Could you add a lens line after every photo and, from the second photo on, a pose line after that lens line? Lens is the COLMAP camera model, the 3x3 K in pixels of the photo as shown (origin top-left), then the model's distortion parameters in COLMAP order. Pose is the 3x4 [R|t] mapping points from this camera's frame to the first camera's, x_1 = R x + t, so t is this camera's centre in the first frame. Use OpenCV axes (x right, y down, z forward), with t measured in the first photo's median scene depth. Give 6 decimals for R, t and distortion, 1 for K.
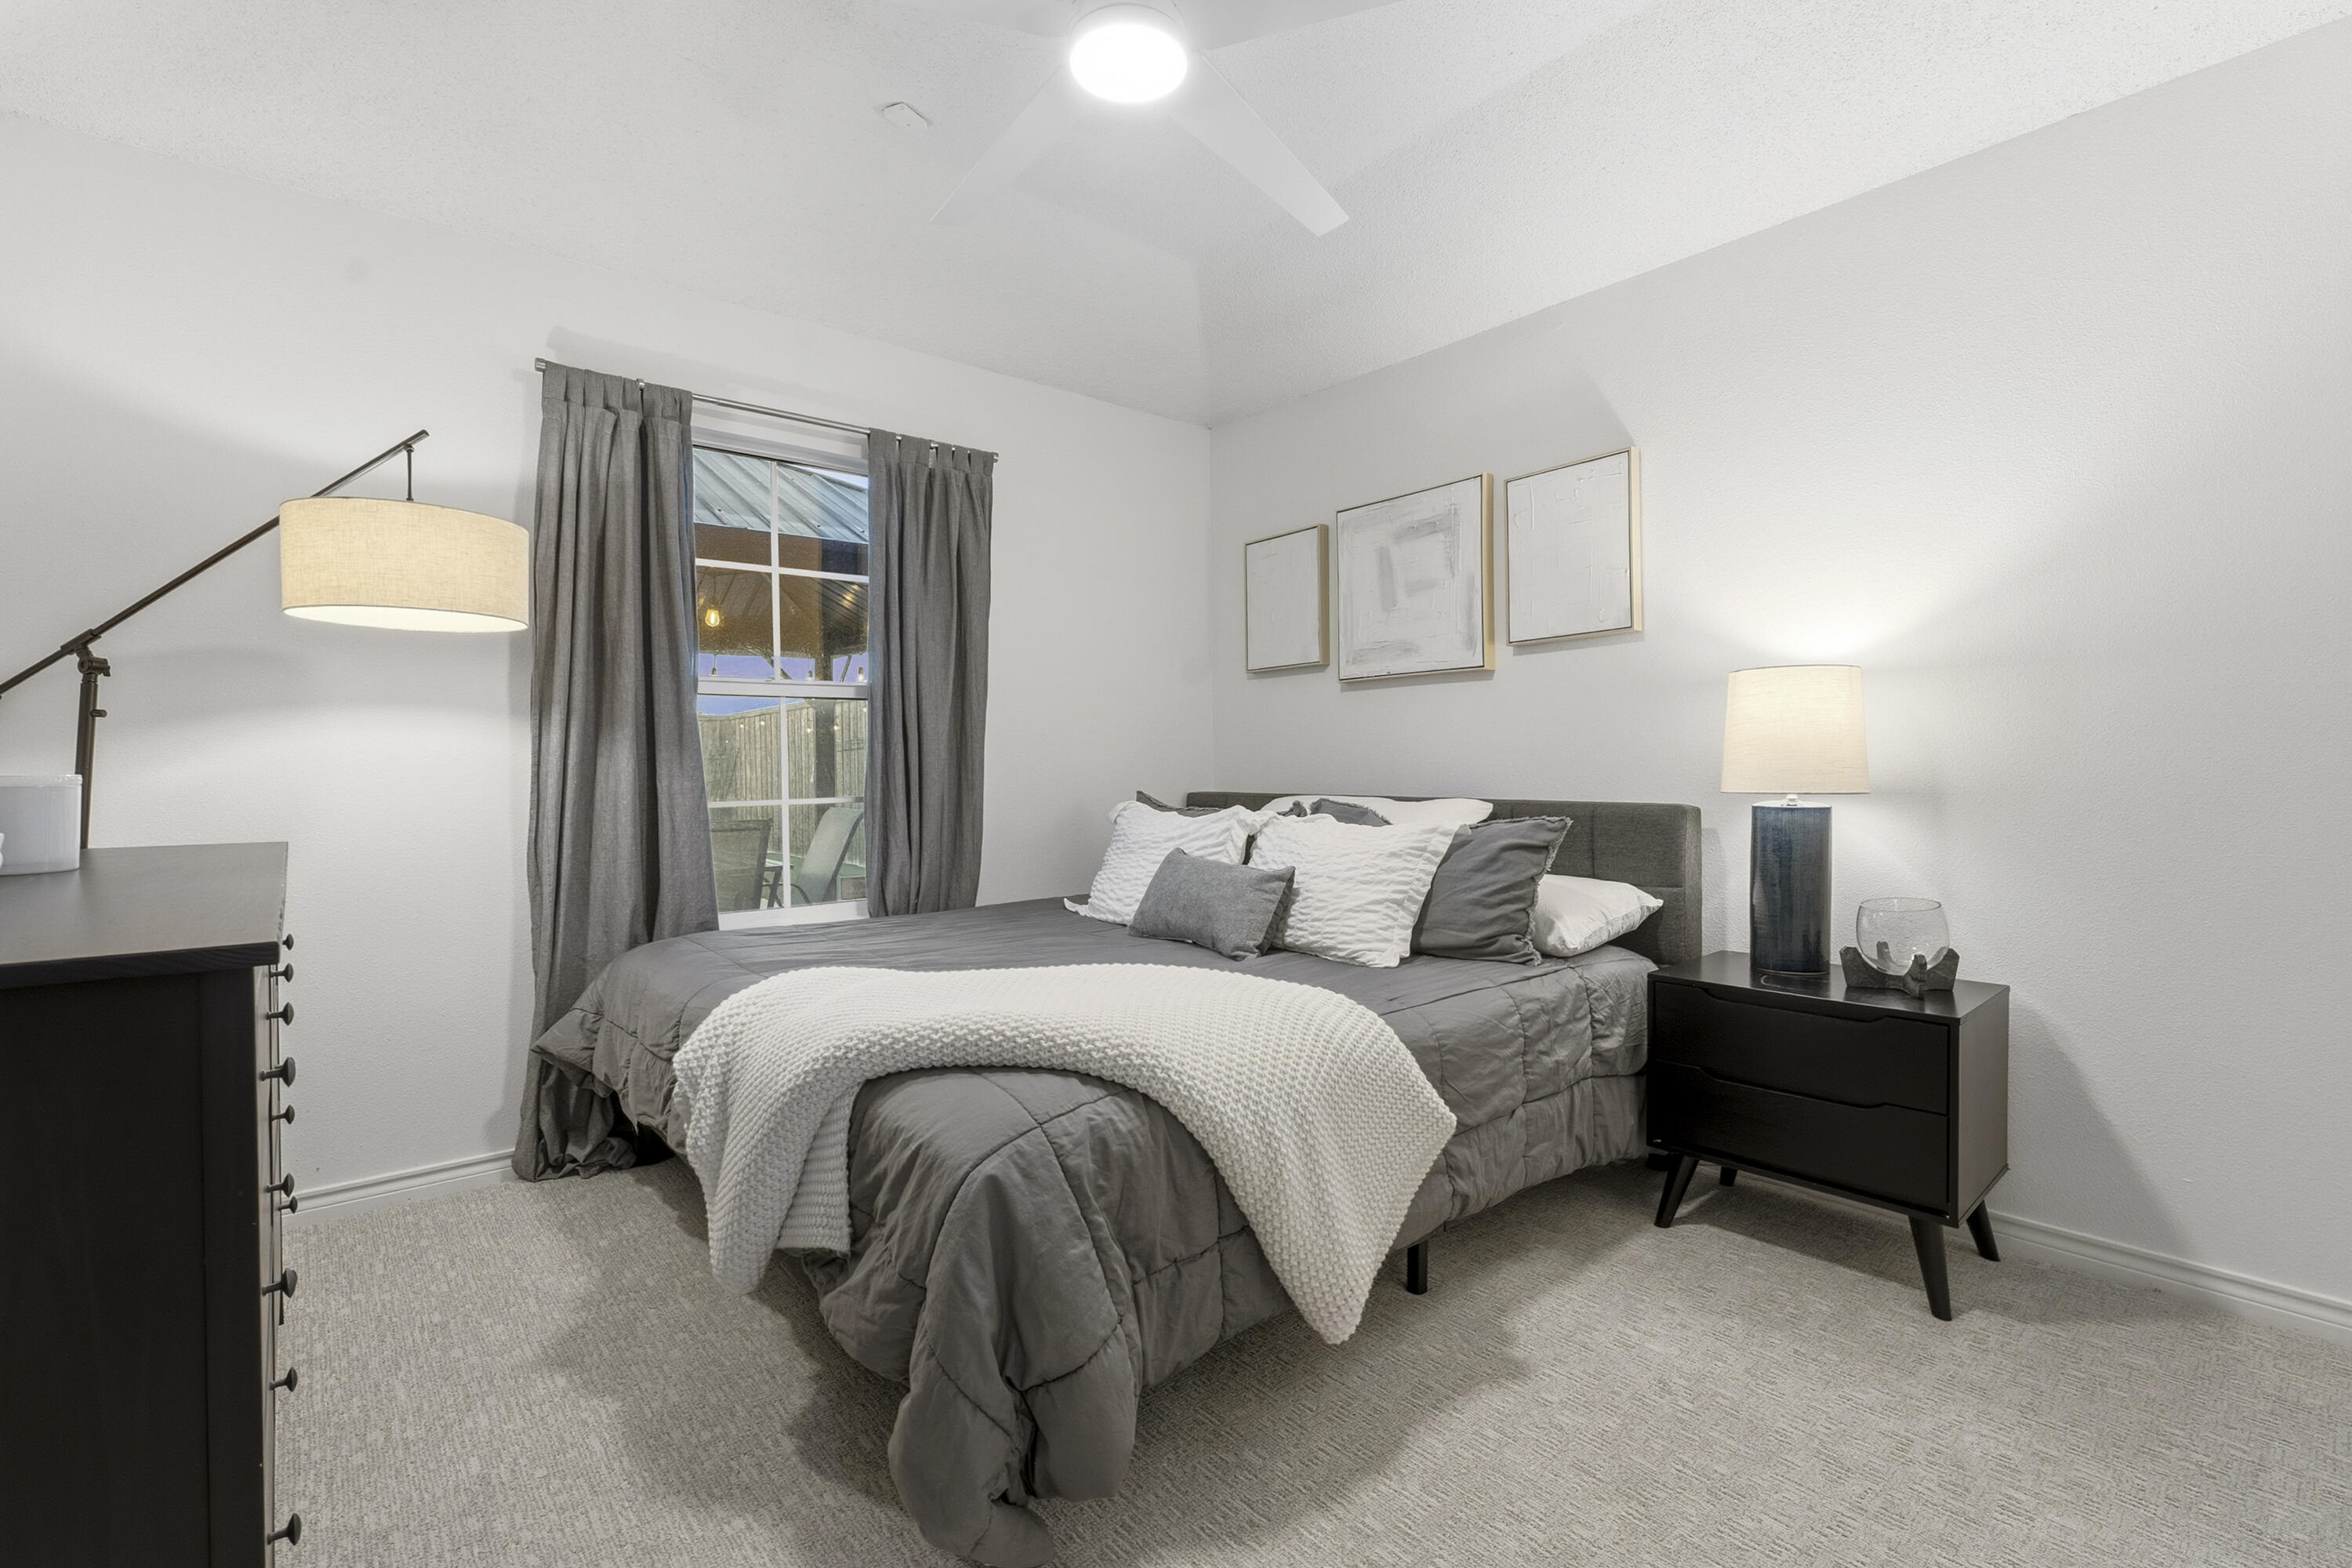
lens RADIAL K [[1063.2, 0, 1176.0], [0, 1063.2, 784.0], [0, 0, 1]] dist [-0.000137, -0.000006]
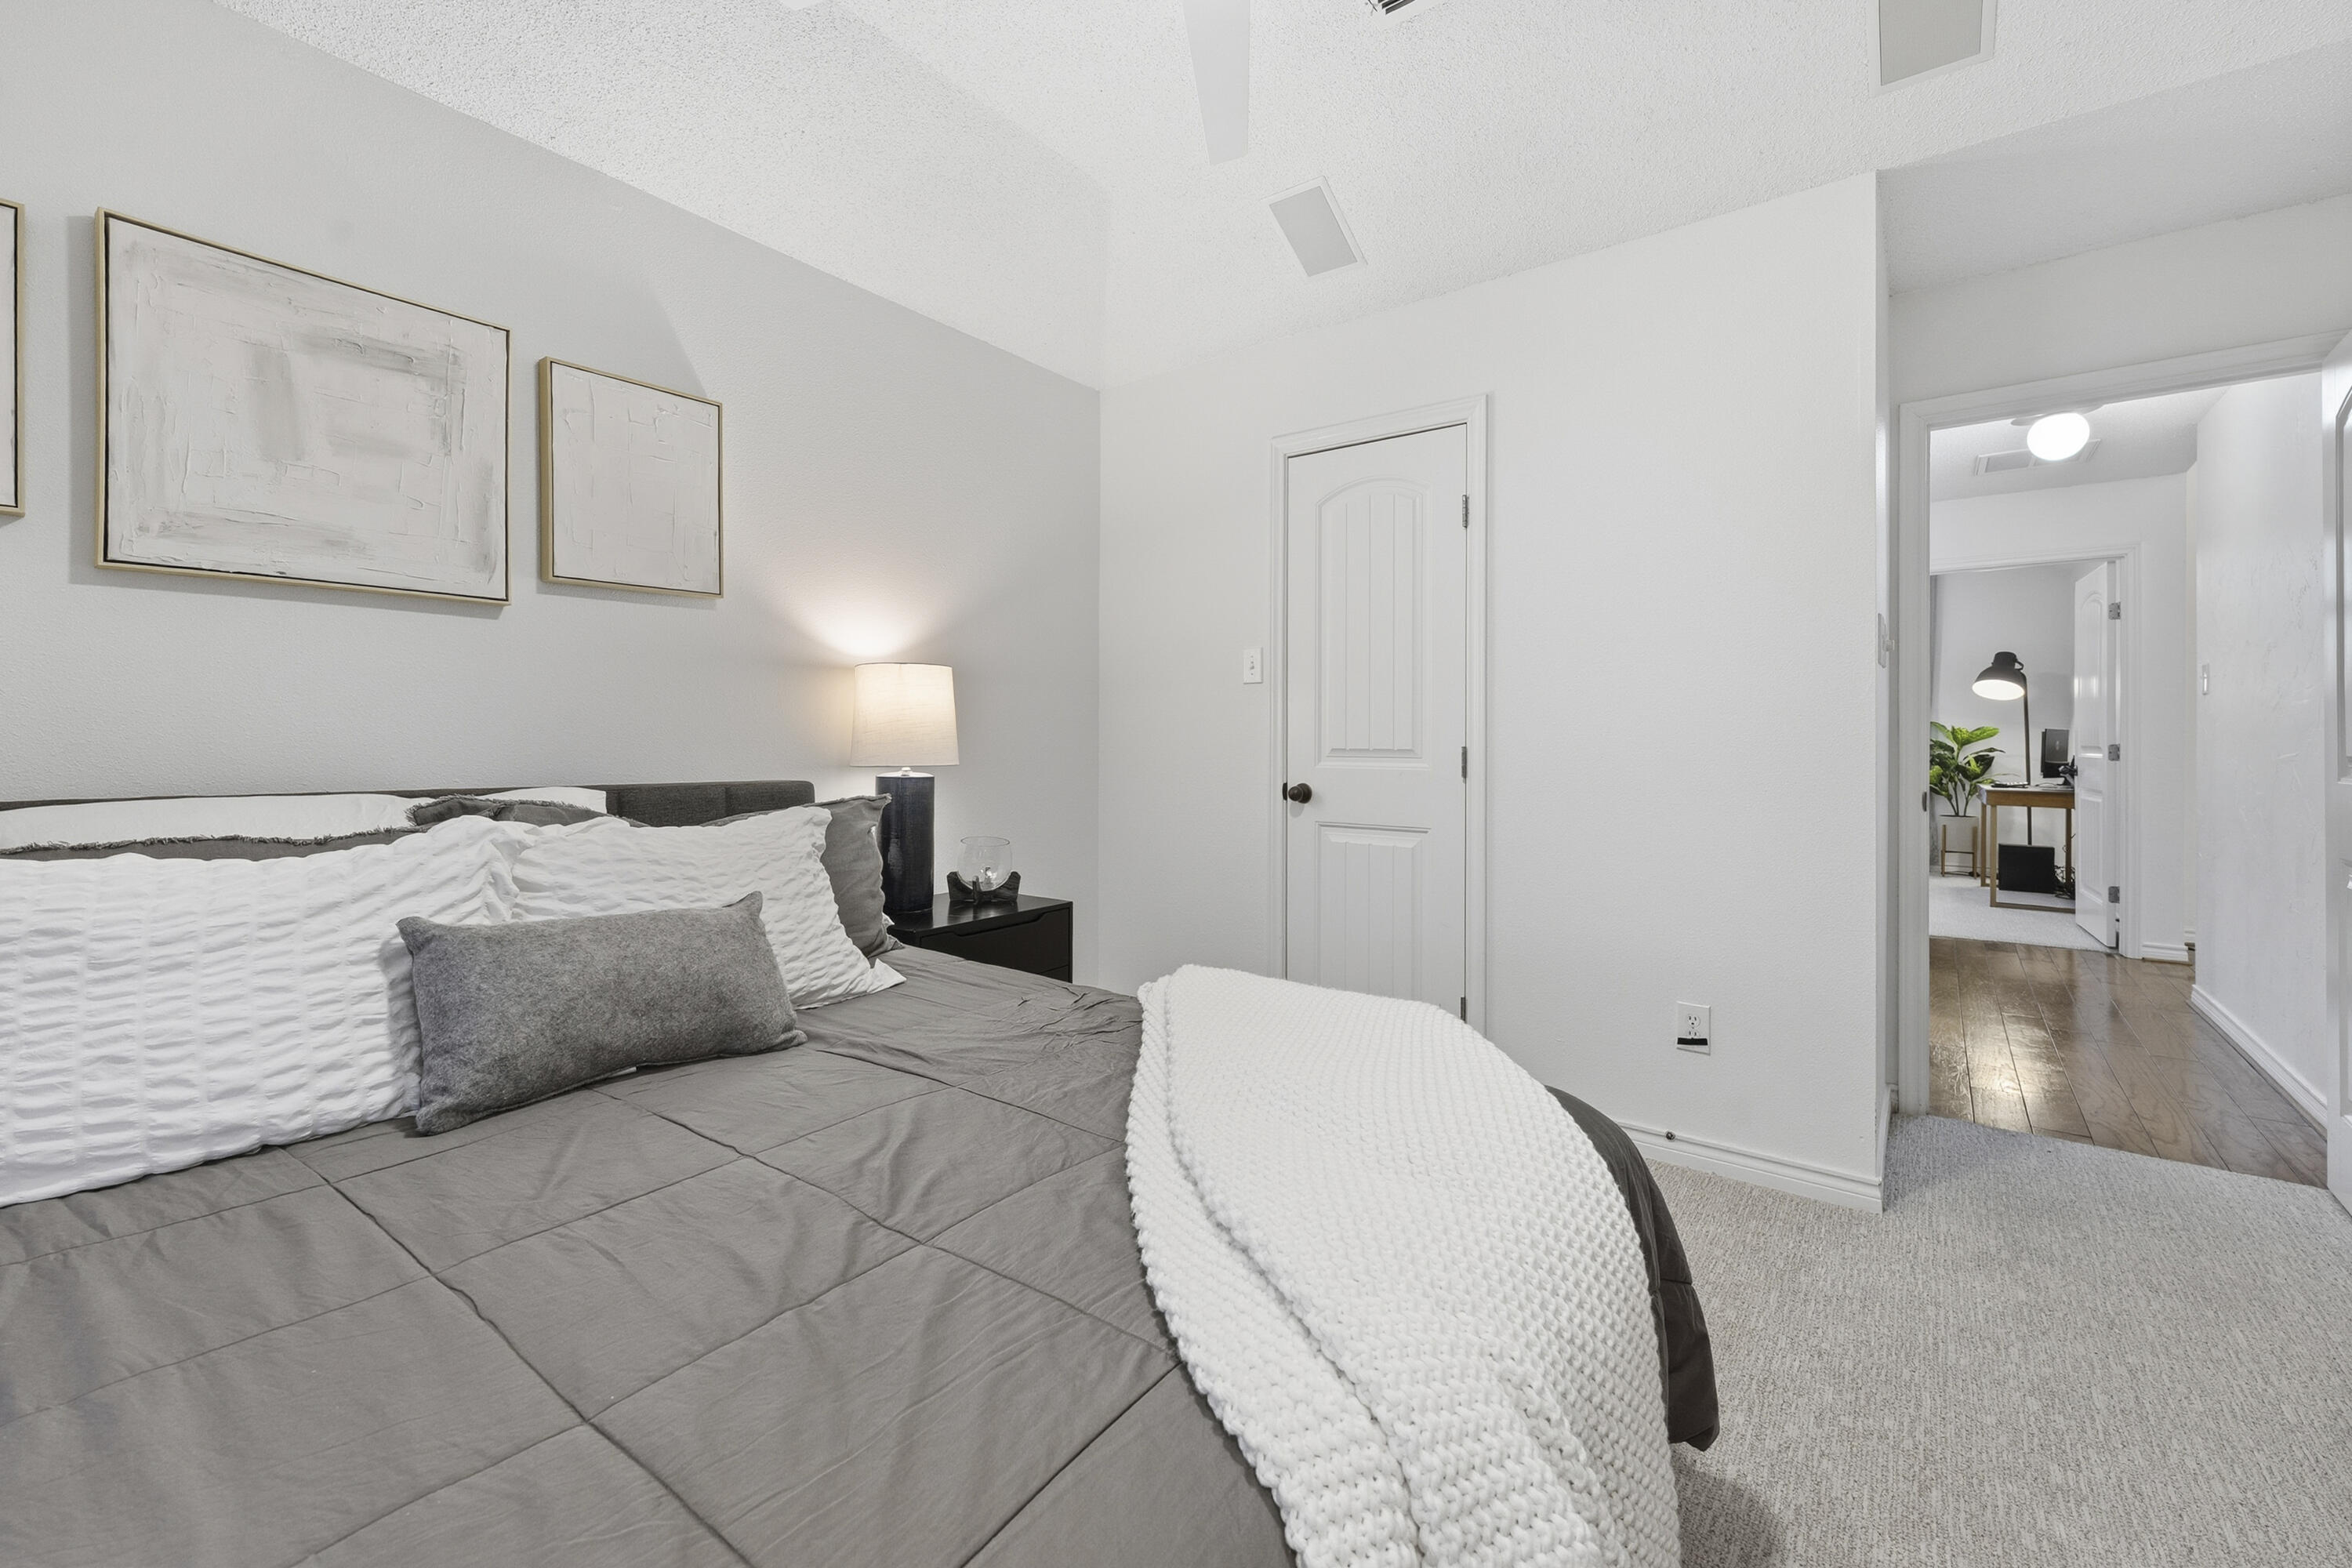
lens RADIAL K [[956.6, 0, 1175.0], [0, 956.6, 743.1], [0, 0, 1]] dist [0.000399, 0.000080]
pose [[-0.219867, 0.009322, 0.975485, -0.445387], [0.015796, 0.999857, -0.005994, -0.005160], [-0.975402, 0.014091, -0.219983, 0.736896]]
